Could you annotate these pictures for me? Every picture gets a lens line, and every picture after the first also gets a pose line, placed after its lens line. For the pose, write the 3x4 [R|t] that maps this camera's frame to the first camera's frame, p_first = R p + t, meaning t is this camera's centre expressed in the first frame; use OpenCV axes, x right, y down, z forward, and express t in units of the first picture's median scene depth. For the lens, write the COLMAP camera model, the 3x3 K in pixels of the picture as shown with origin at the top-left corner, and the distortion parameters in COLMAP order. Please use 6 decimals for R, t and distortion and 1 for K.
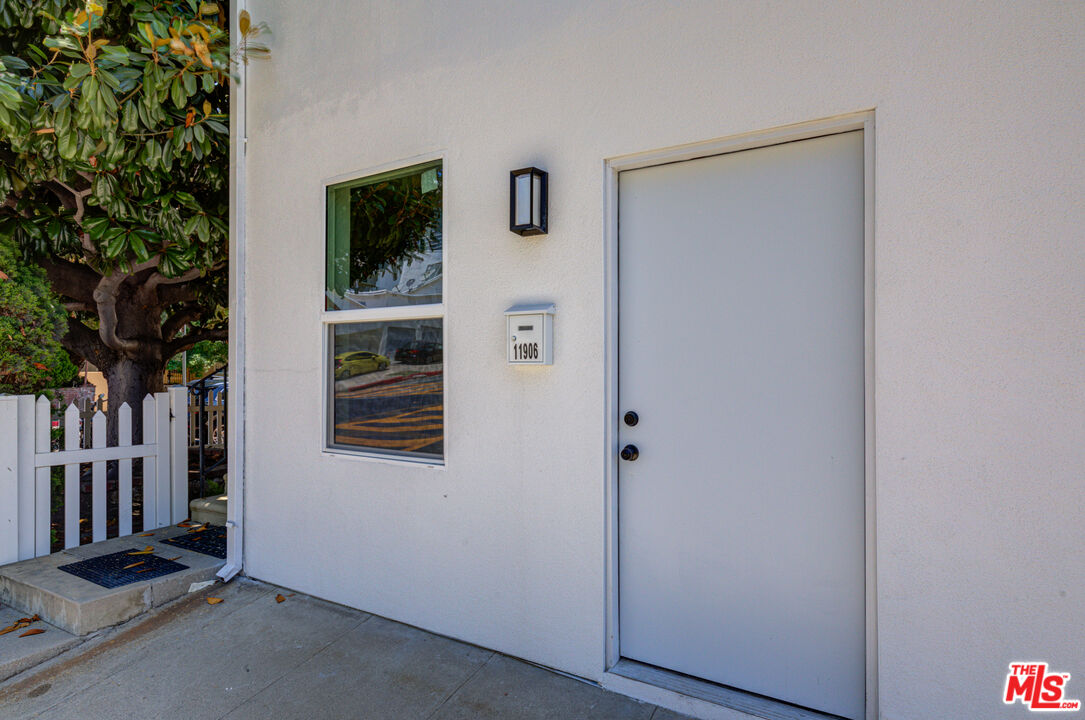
lens RADIAL K [[561.6, 0, 541.0], [0, 561.6, 359.4], [0, 0, 1]] dist [-0.009986, -0.001749]
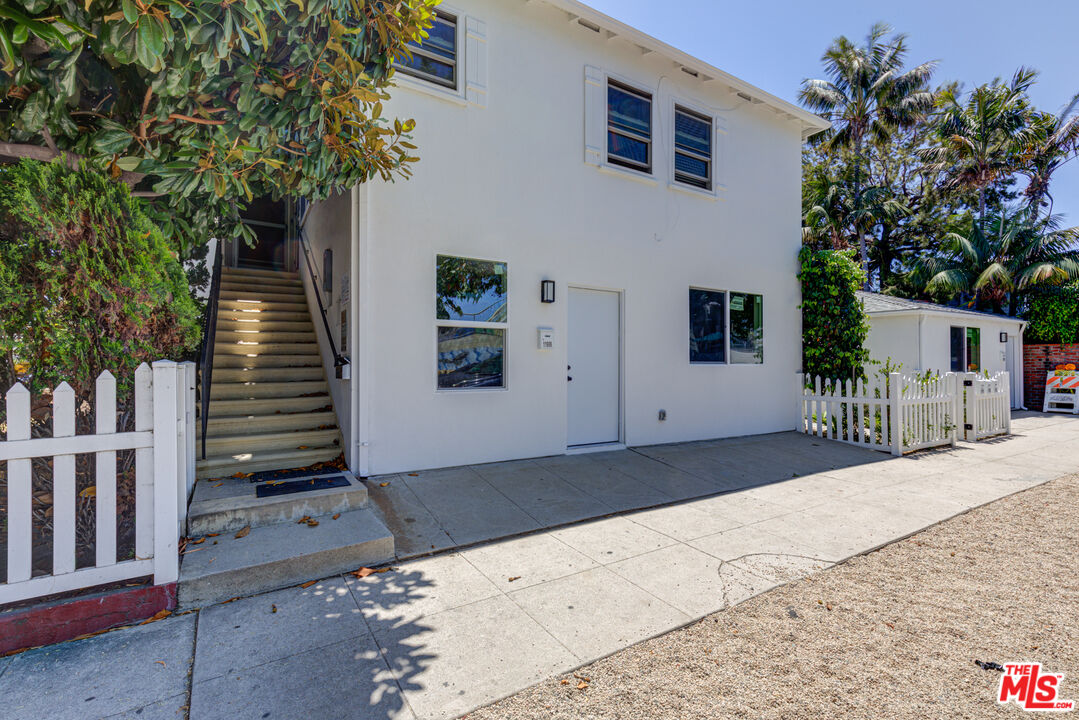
lens RADIAL K [[490.9, 0, 538.0], [0, 490.9, 361.3], [0, 0, 1]] dist [0.013781, 0.000268]
pose [[0.488111, 0.008803, 0.872737, -1.658662], [-0.007311, 0.999955, -0.005997, 0.064857], [-0.872751, -0.003453, 0.488154, -0.120256]]
